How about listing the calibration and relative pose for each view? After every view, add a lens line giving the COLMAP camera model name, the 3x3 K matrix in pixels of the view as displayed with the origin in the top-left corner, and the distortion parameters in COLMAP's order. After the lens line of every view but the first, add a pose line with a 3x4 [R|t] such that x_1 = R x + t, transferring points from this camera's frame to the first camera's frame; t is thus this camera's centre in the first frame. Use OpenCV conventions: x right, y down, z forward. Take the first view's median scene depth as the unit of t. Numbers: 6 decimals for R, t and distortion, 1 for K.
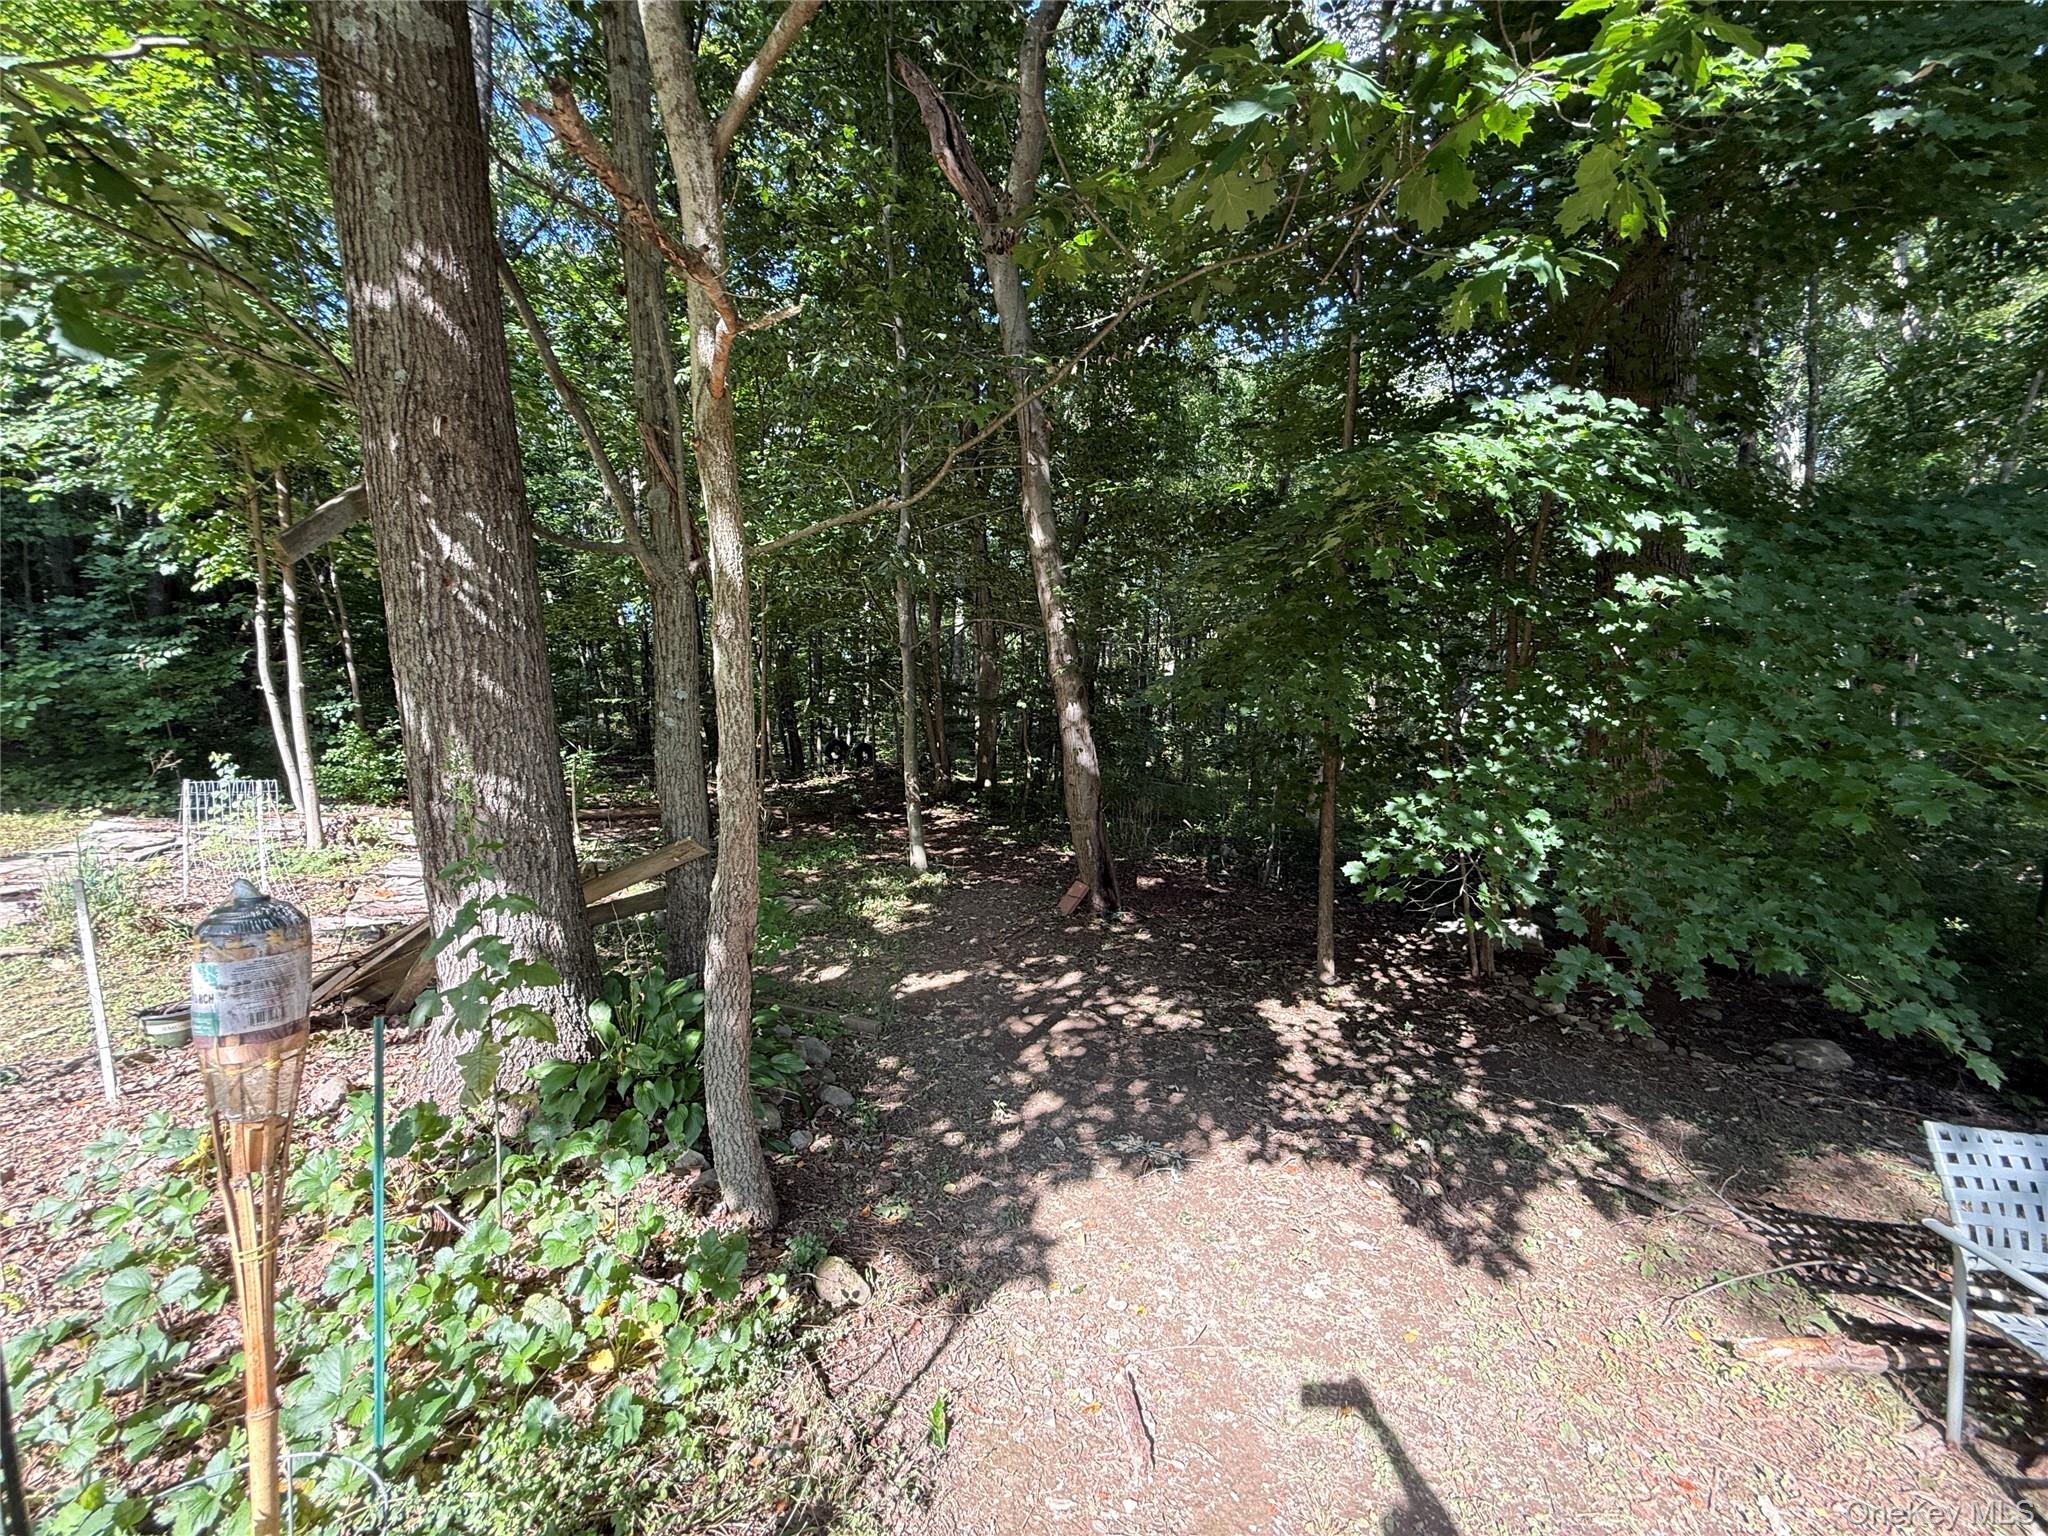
lens RADIAL K [[821.1, 0, 1022.9], [0, 821.1, 768.4], [0, 0, 1]] dist [-0.001740, 0.000885]
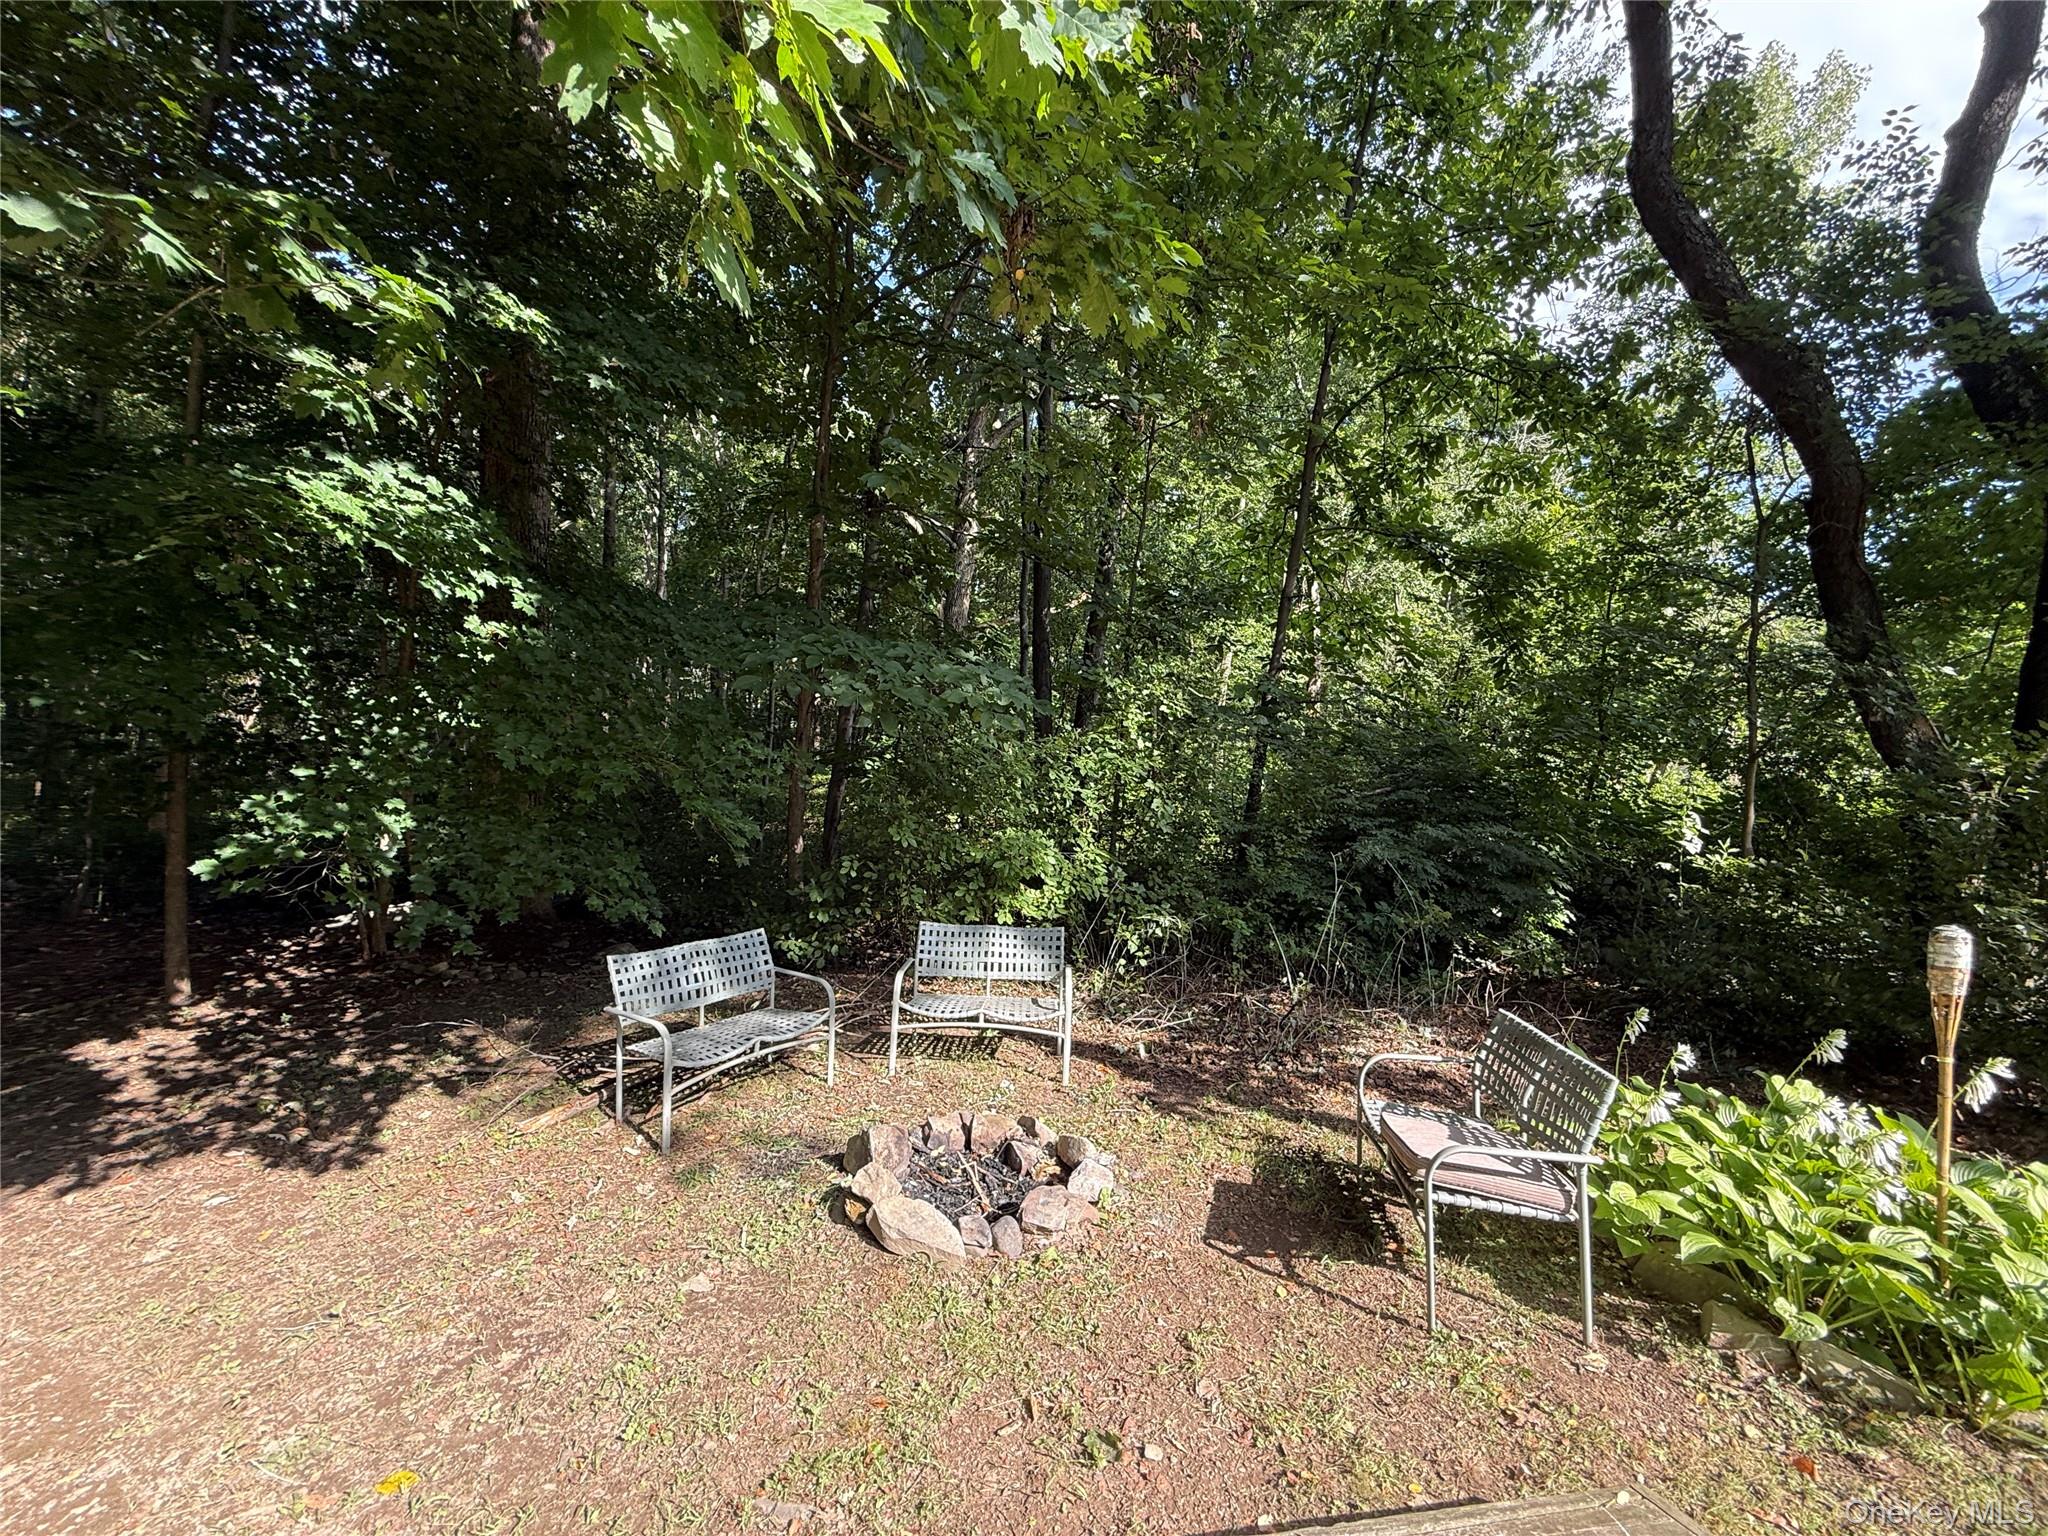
lens RADIAL K [[821.1, 0, 1018.8], [0, 821.1, 767.5], [0, 0, 1]] dist [-0.001740, 0.000885]
pose [[0.413194, -0.019565, 0.910433, -0.105975], [0.011521, 0.999801, 0.016257, -0.006583], [-0.910570, 0.003772, 0.413338, -0.348901]]
